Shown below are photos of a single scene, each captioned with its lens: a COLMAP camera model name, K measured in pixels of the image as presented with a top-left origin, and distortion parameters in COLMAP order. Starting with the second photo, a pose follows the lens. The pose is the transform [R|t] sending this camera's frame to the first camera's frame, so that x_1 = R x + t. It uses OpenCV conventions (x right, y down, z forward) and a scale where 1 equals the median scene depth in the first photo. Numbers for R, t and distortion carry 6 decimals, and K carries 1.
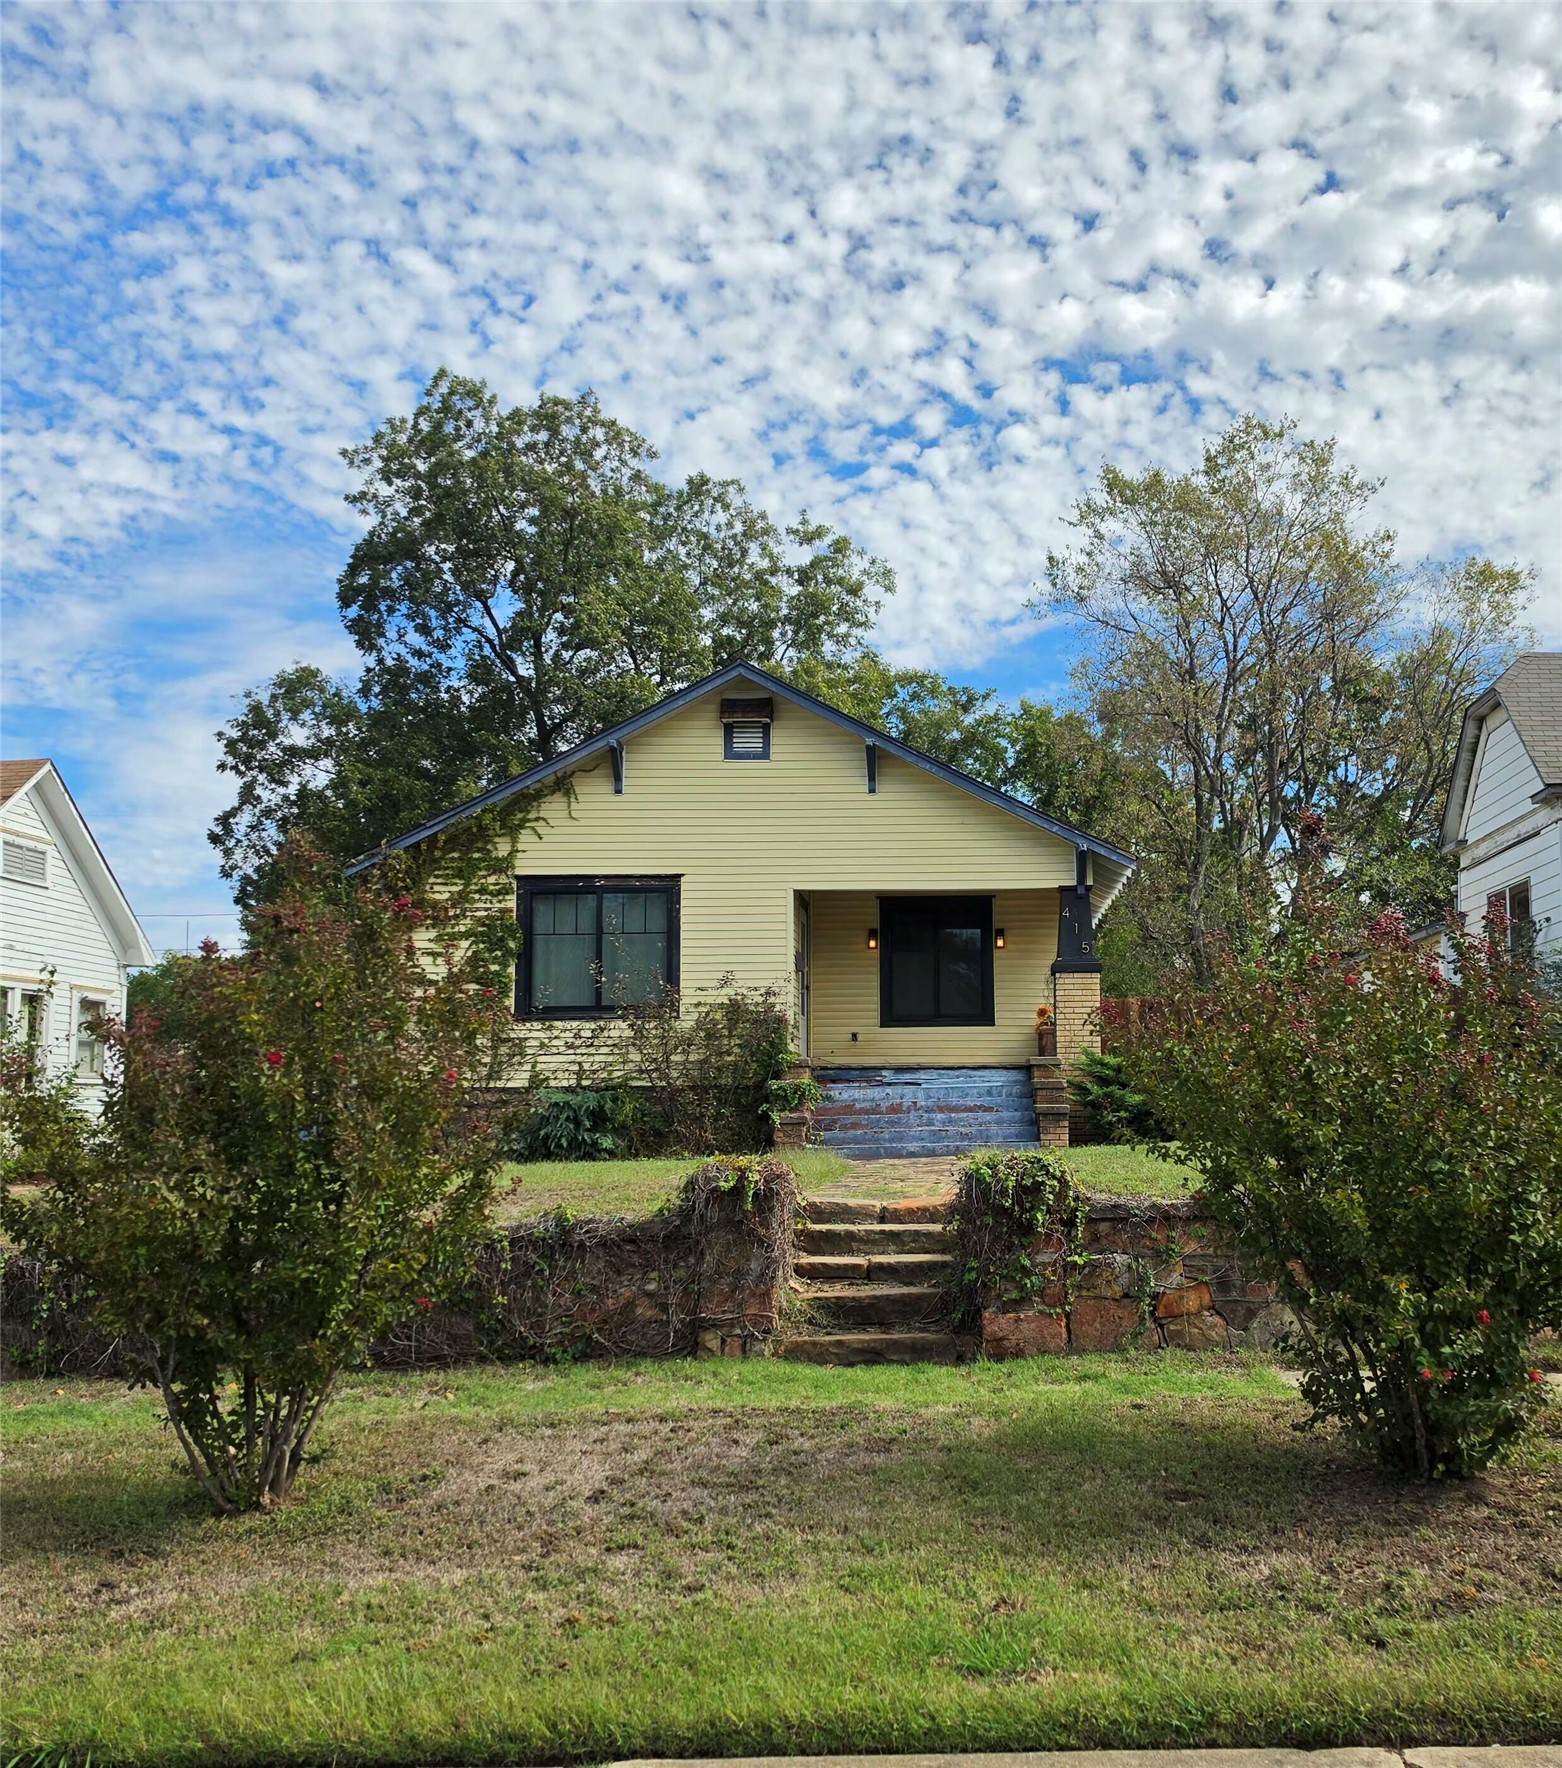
lens RADIAL K [[1770.8, 0, 922.5], [0, 1770.8, 903.8], [0, 0, 1]] dist [0.172210, -0.259194]
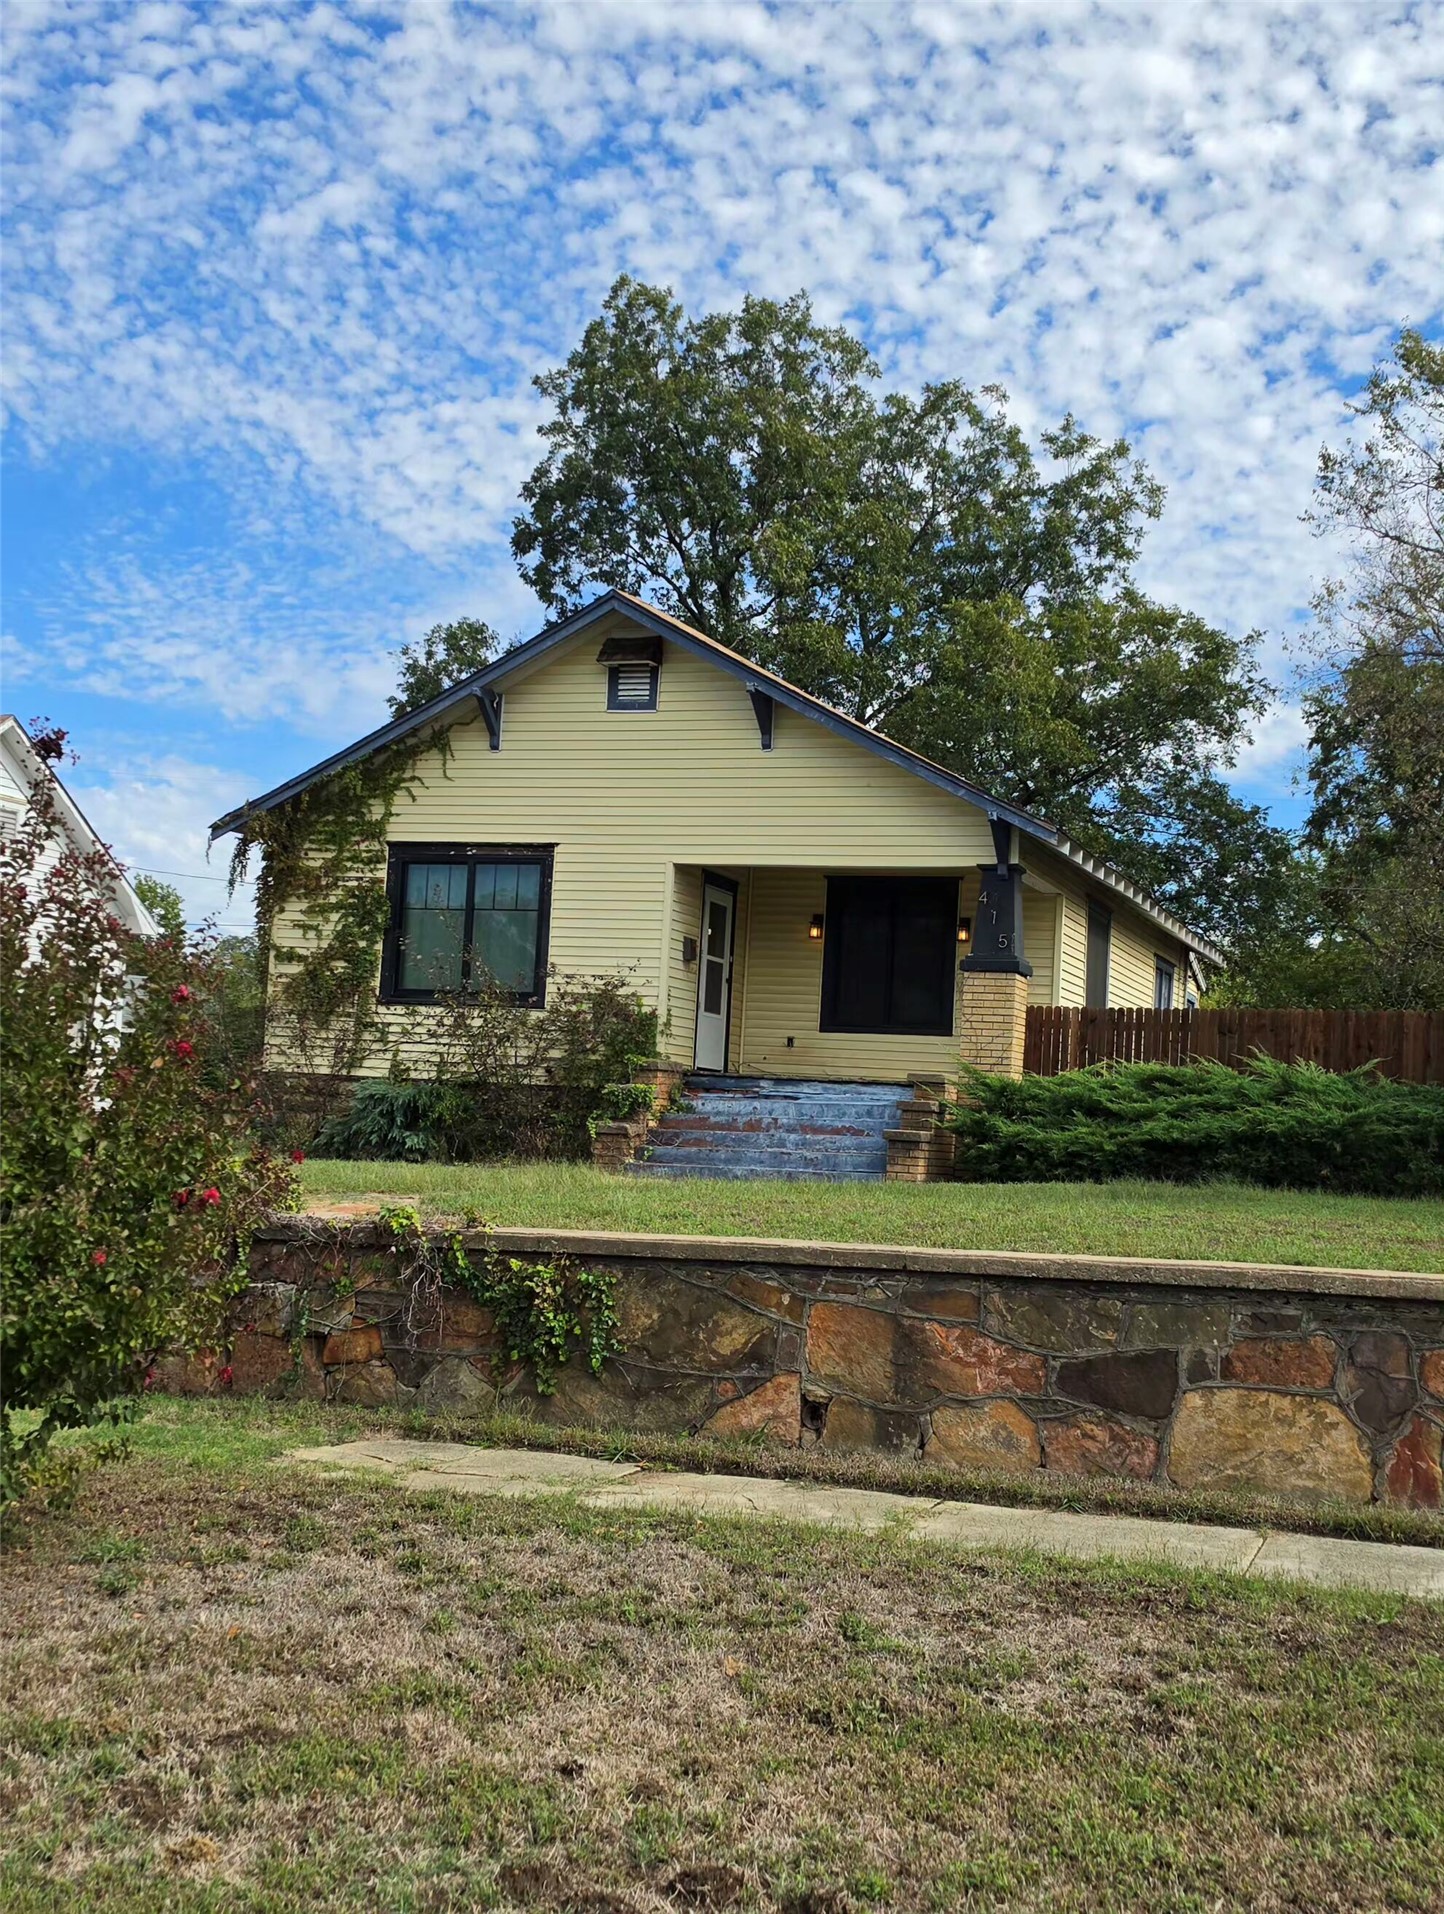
lens RADIAL K [[2051.8, 0, 781.0], [0, 2051.8, 949.5], [0, 0, 1]] dist [0.030561, -0.026866]
pose [[0.950873, 0.030811, -0.308043, 0.278167], [-0.023657, 0.999357, 0.026931, 0.005687], [0.308675, -0.018321, 0.950991, 0.080043]]
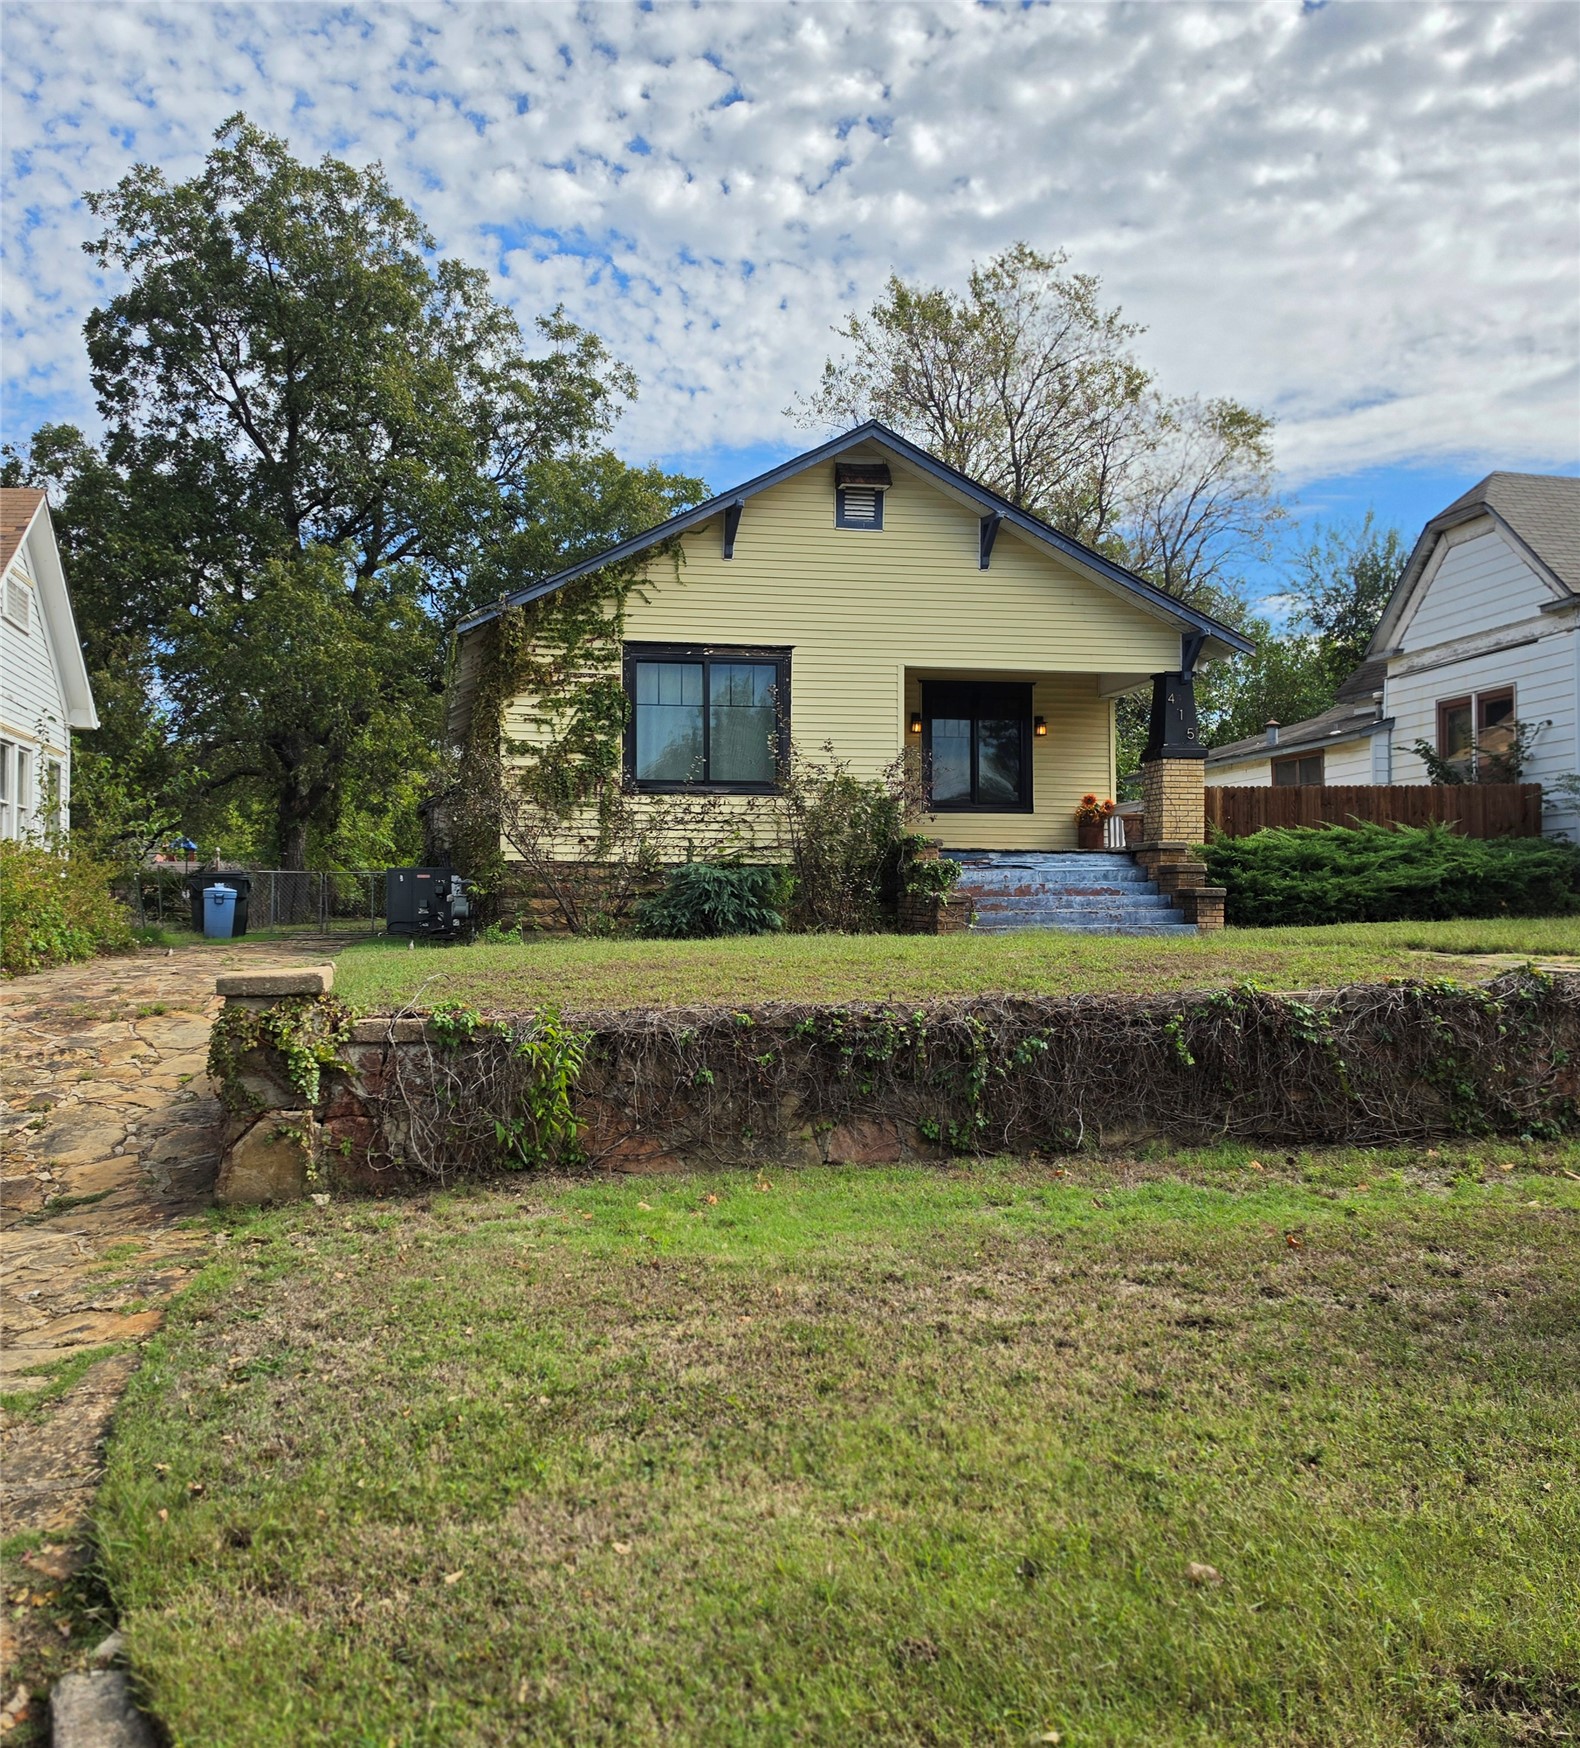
lens RADIAL K [[1615.4, 0, 693.3], [0, 1615.4, 877.7], [0, 0, 1]] dist [0.058214, -0.005092]
pose [[0.983794, 0.015553, 0.178624, -0.341549], [-0.032232, 0.995342, 0.090856, 0.030101], [-0.176379, -0.095141, 0.979714, 0.137726]]
